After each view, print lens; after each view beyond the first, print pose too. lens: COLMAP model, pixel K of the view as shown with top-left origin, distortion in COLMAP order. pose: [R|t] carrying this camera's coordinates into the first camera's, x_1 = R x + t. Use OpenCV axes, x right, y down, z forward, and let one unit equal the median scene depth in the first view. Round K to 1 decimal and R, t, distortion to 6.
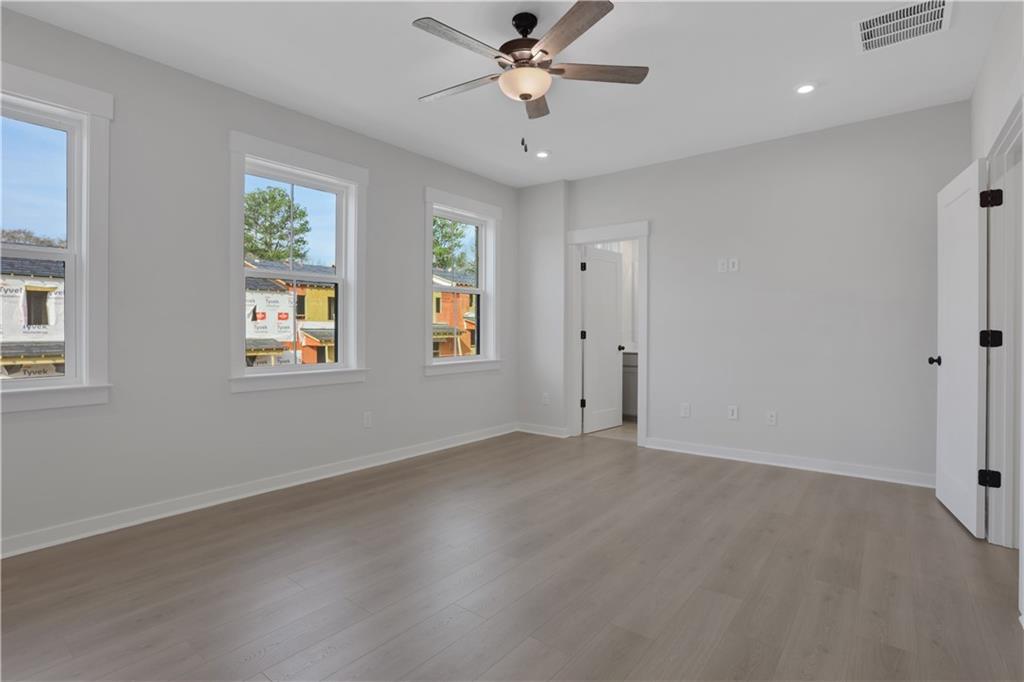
lens RADIAL K [[475.2, 0, 502.9], [0, 475.2, 335.1], [0, 0, 1]] dist [-0.067320, 0.028857]
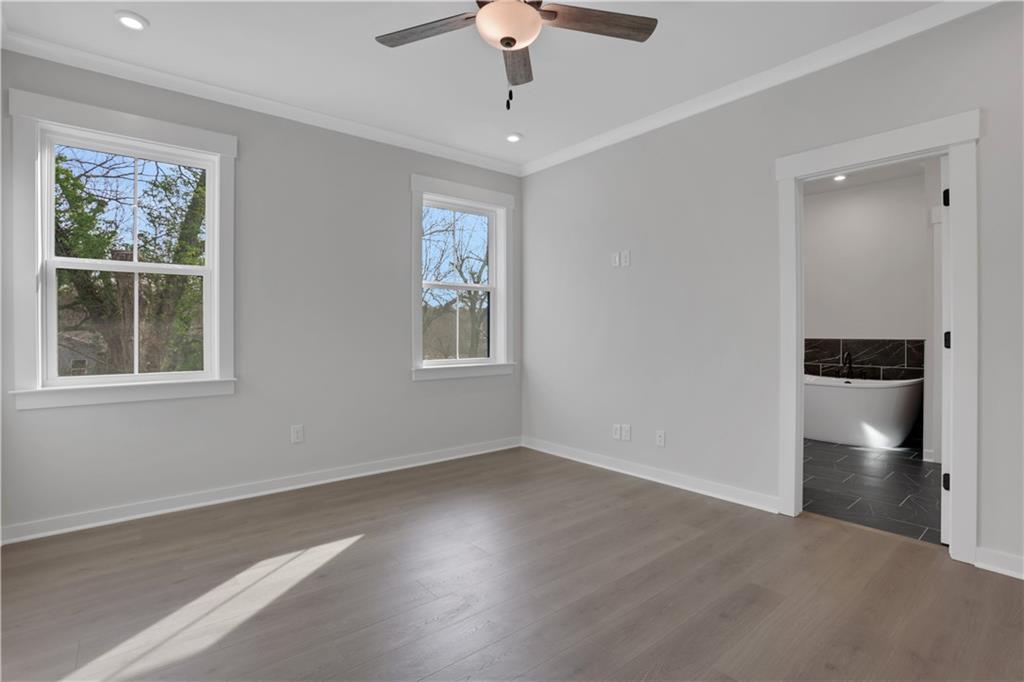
lens RADIAL K [[435.2, 0, 512.0], [0, 435.2, 341.0], [0, 0, 1]] dist [-0.078346, 0.020113]
pose [[0.977585, -0.001081, -0.210537, 0.080186], [0.003778, 0.999916, 0.012408, -0.000637], [0.210506, -0.012925, 0.977507, 0.091097]]
